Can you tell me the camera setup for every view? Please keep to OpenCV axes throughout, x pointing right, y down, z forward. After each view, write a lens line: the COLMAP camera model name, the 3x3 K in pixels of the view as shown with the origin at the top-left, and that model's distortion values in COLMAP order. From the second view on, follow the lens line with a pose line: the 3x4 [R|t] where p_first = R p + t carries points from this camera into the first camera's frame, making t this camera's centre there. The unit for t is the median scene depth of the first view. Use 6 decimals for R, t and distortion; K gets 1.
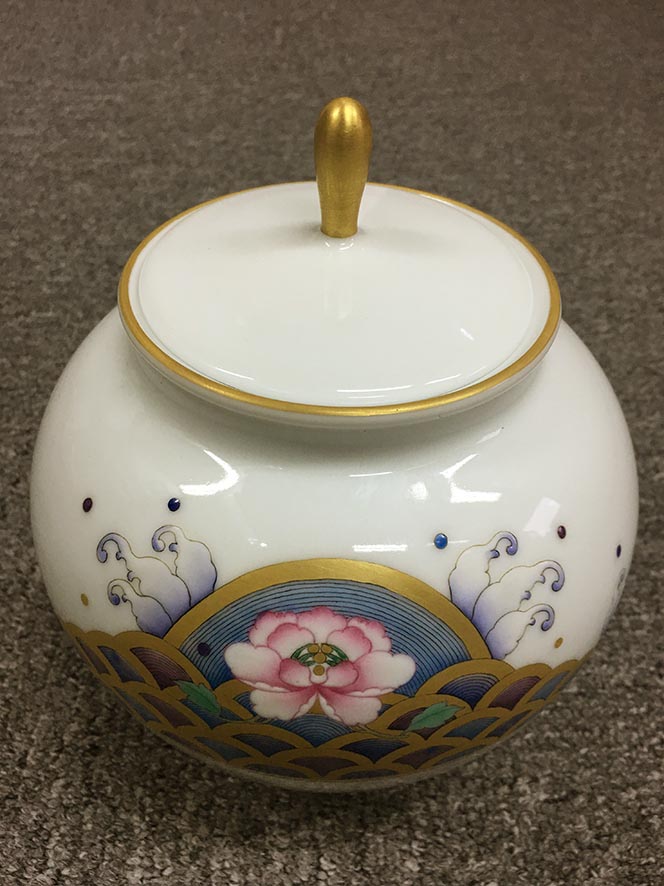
lens RADIAL K [[754.1, 0, 332.0], [0, 754.1, 443.0], [0, 0, 1]] dist [-0.001757, 0.000441]
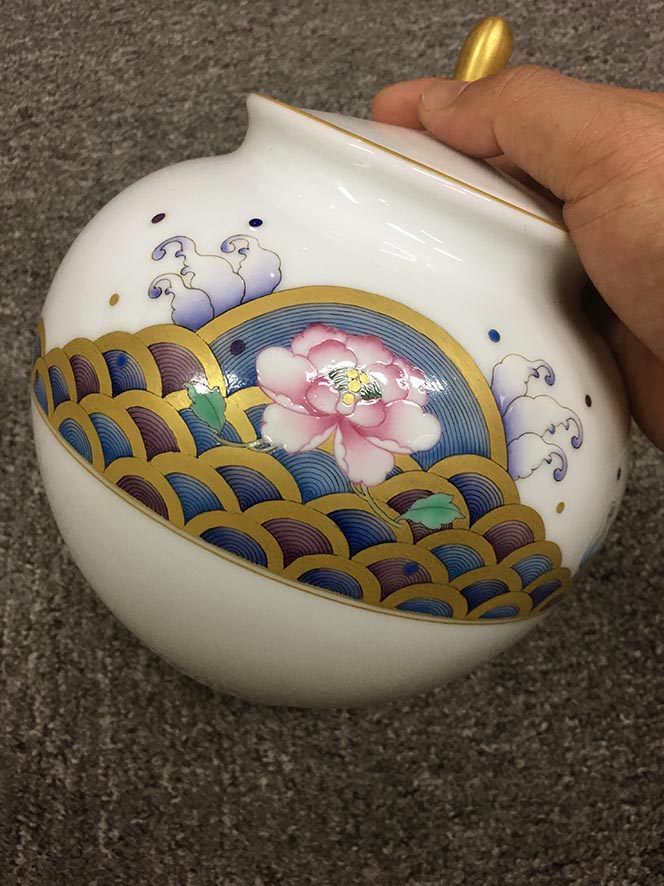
lens RADIAL K [[754.1, 0, 332.0], [0, 754.1, 443.0], [0, 0, 1]] dist [-0.001757, 0.000441]
pose [[0.933301, 0.350438, 0.078372, -0.090471], [-0.302661, 0.885118, -0.353500, 0.679915], [-0.193248, 0.306202, 0.932146, 0.125386]]
